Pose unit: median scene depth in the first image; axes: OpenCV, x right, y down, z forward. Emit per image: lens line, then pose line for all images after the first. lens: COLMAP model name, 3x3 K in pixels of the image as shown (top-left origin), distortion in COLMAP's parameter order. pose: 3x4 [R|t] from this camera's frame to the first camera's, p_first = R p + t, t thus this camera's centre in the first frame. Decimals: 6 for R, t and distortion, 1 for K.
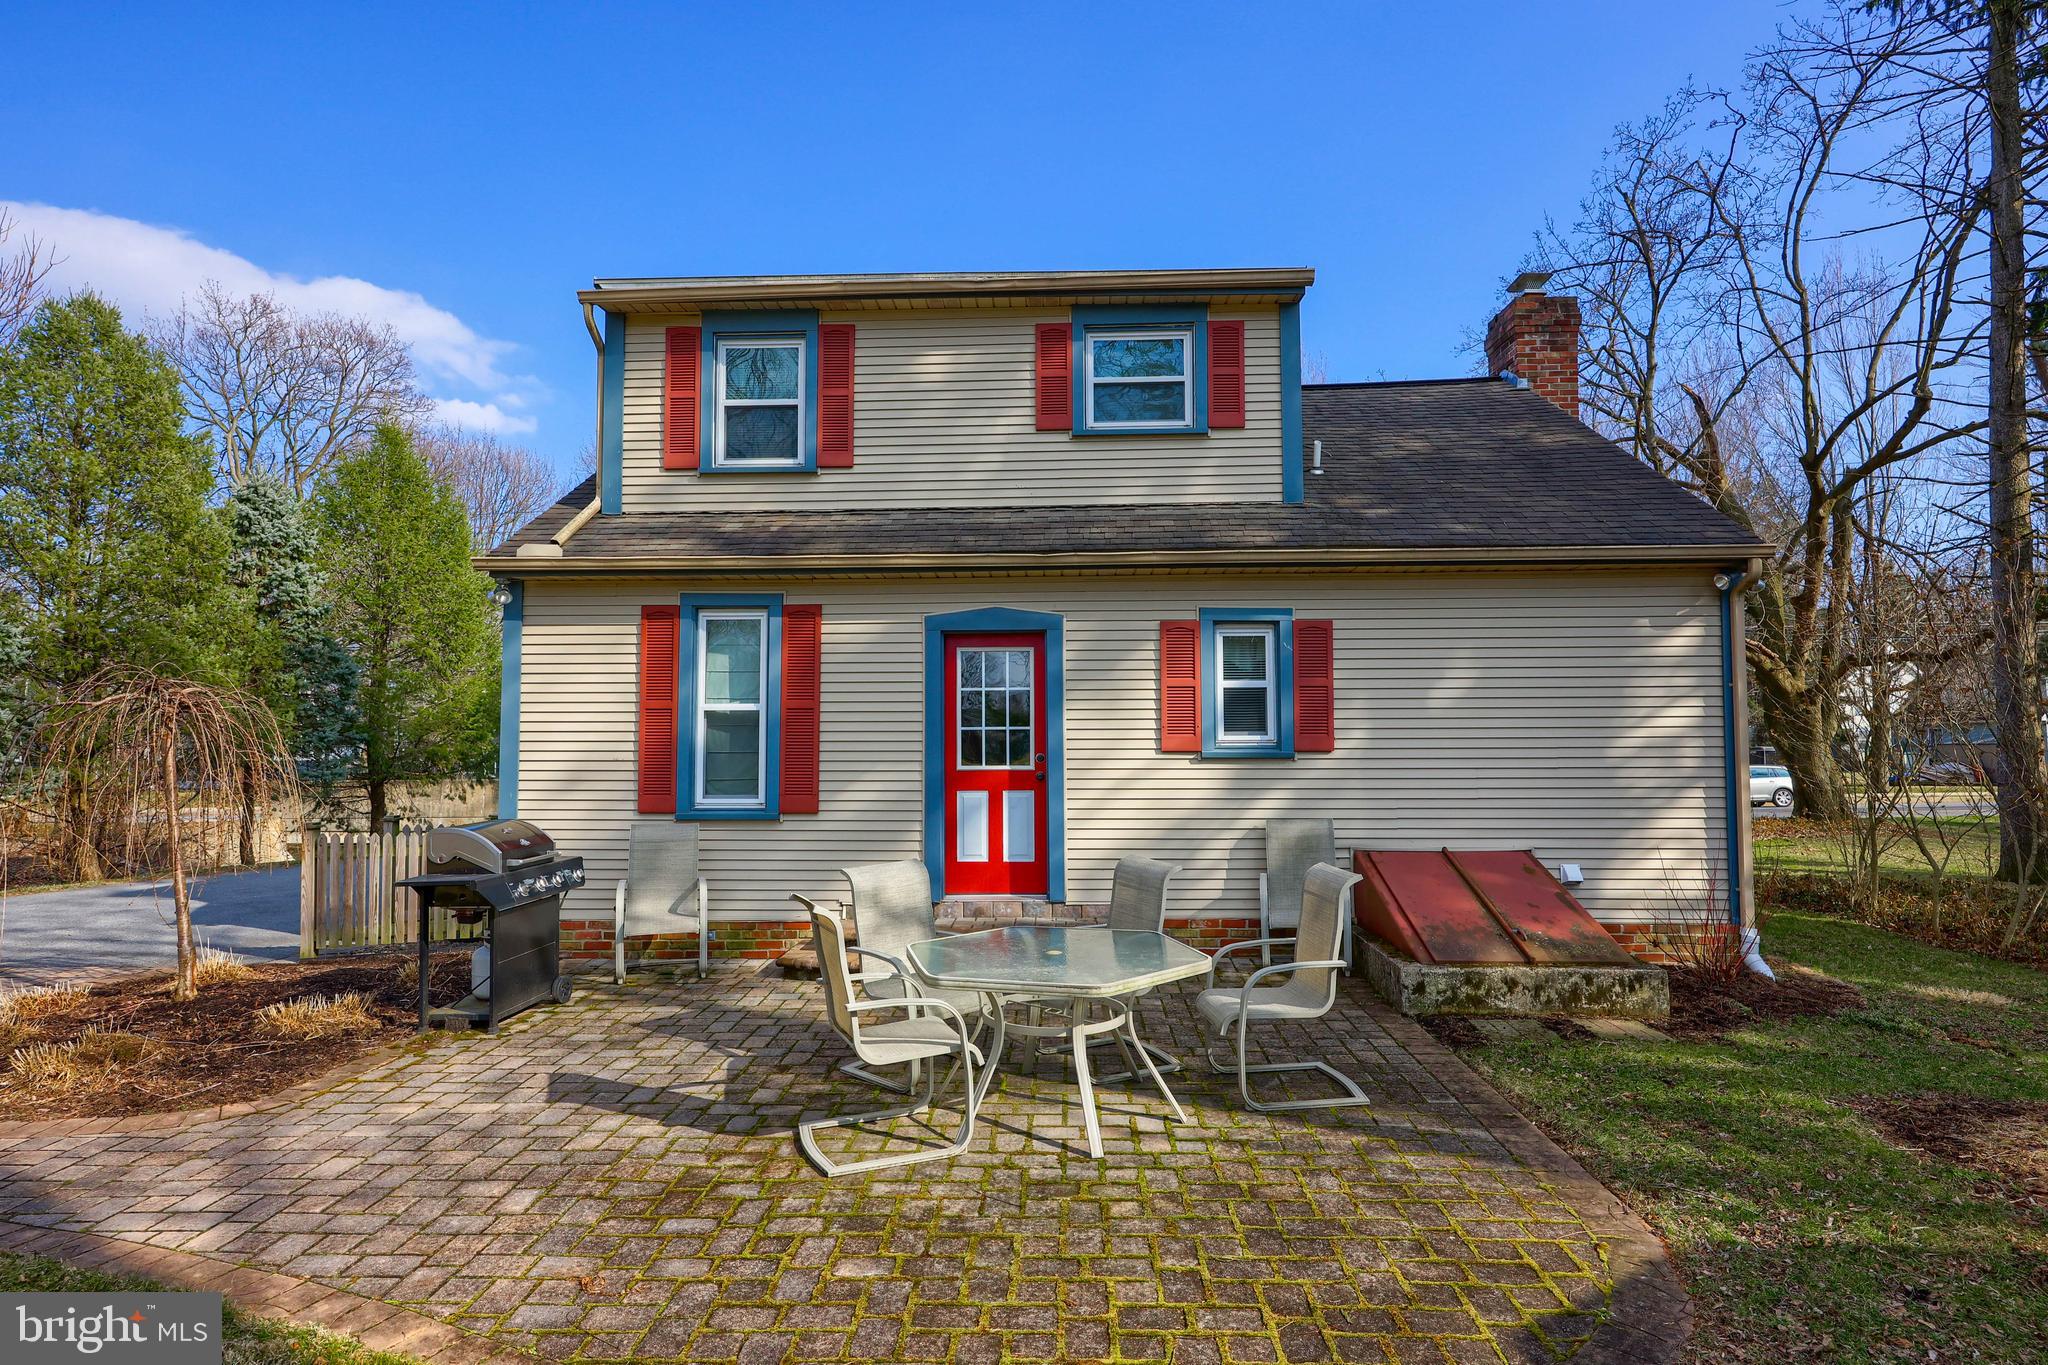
lens RADIAL K [[1090.9, 0, 1027.6], [0, 1090.9, 701.4], [0, 0, 1]] dist [0.003376, 0.000186]
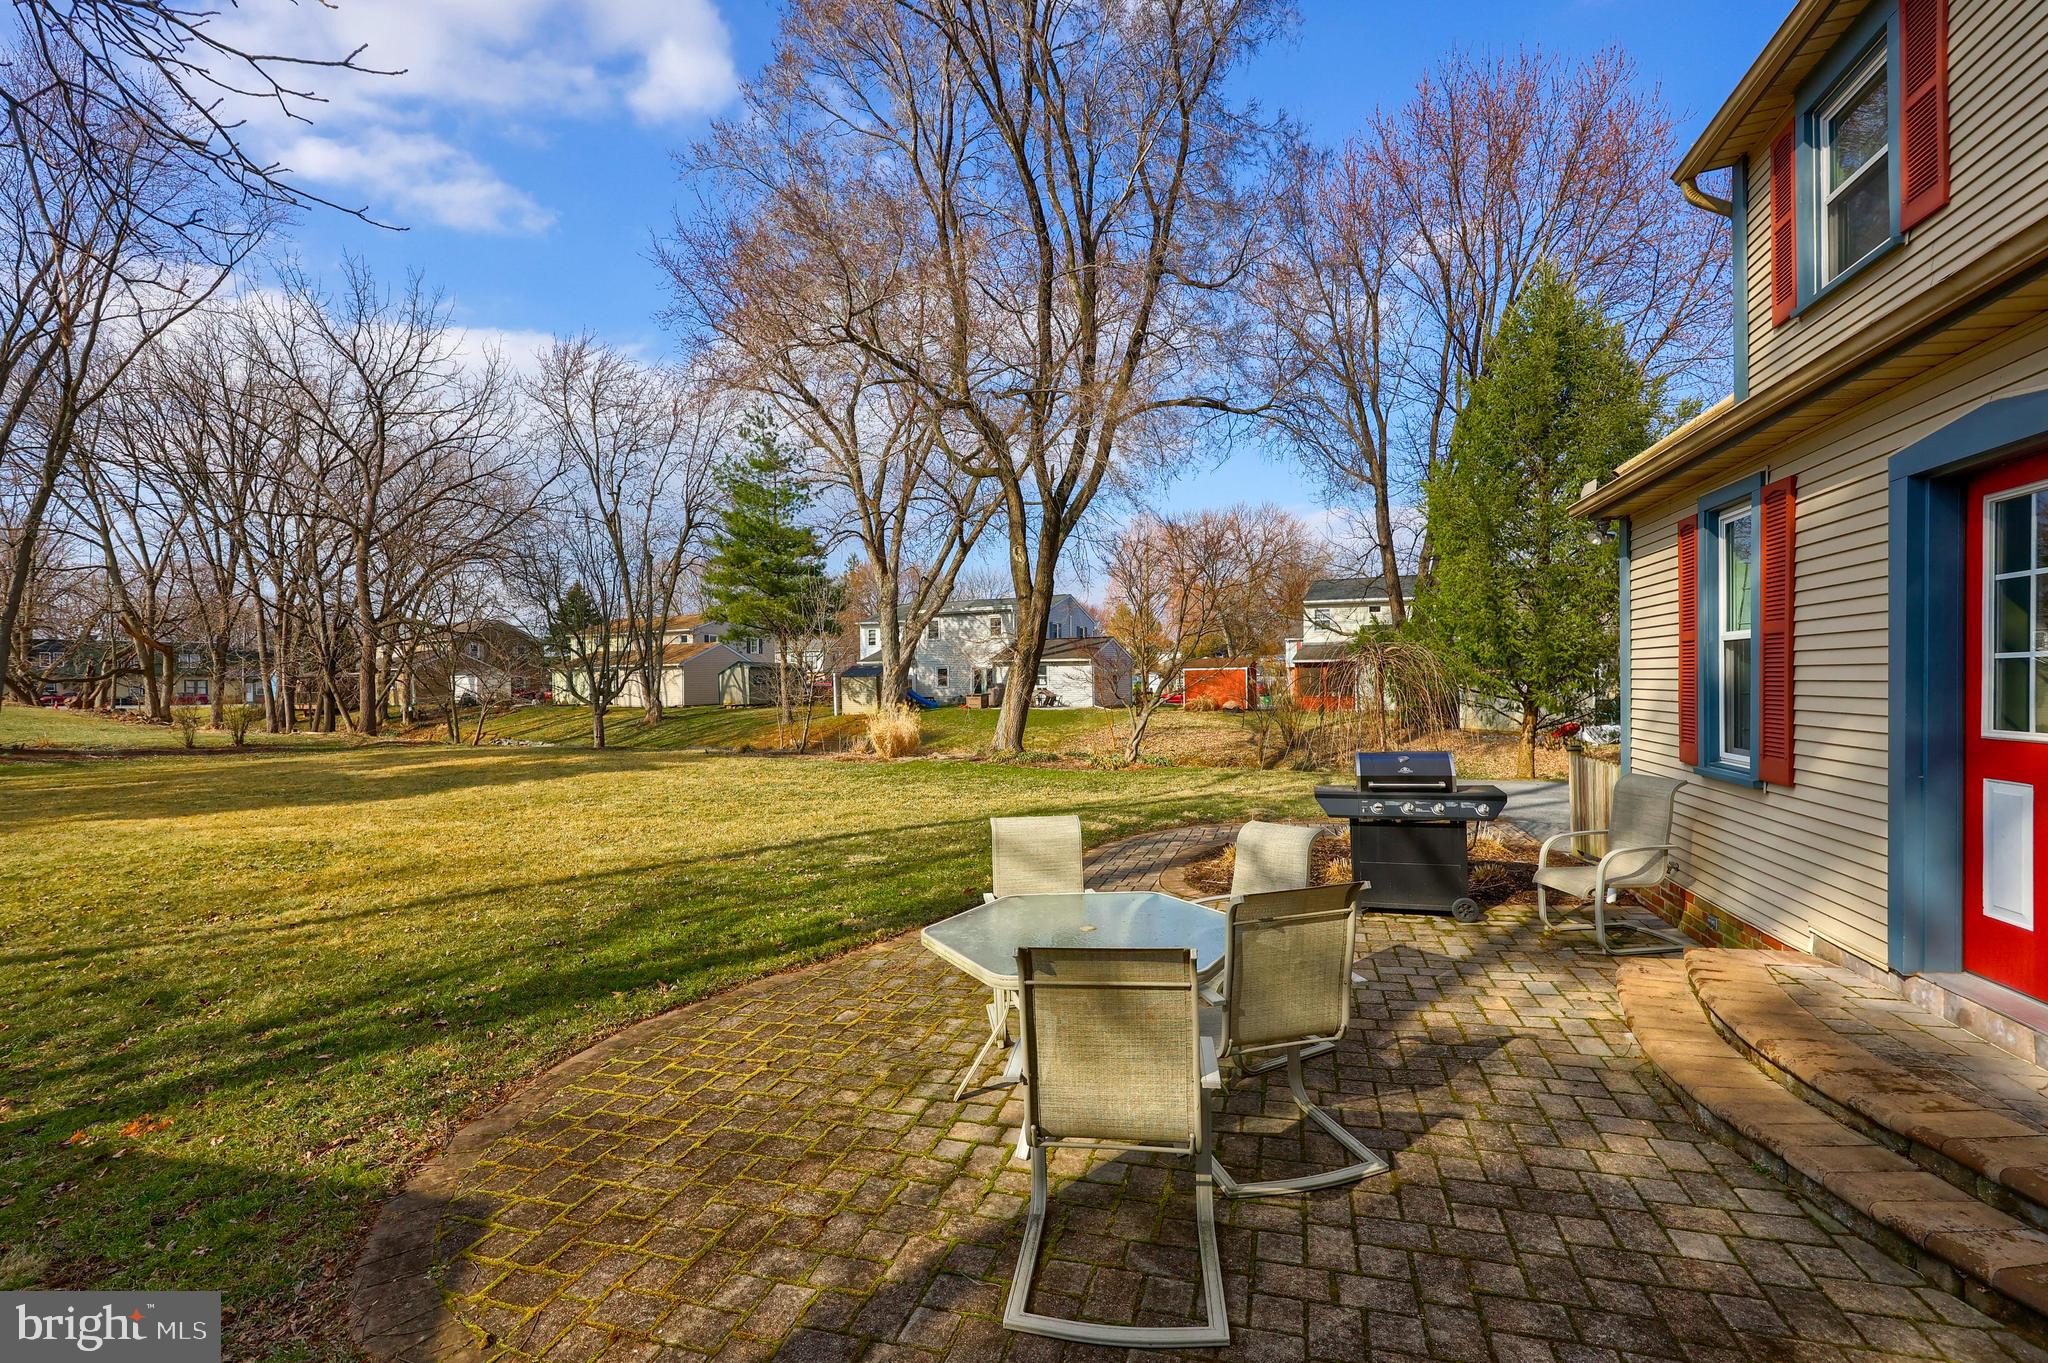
lens RADIAL K [[889.7, 0, 1025.1], [0, 889.7, 689.1], [0, 0, 1]] dist [-0.002733, 0.000093]
pose [[-0.248873, 0.014624, -0.968426, 0.456297], [0.058654, 0.998278, 0.000002, 0.014287], [0.966758, -0.056802, -0.249303, 0.680310]]
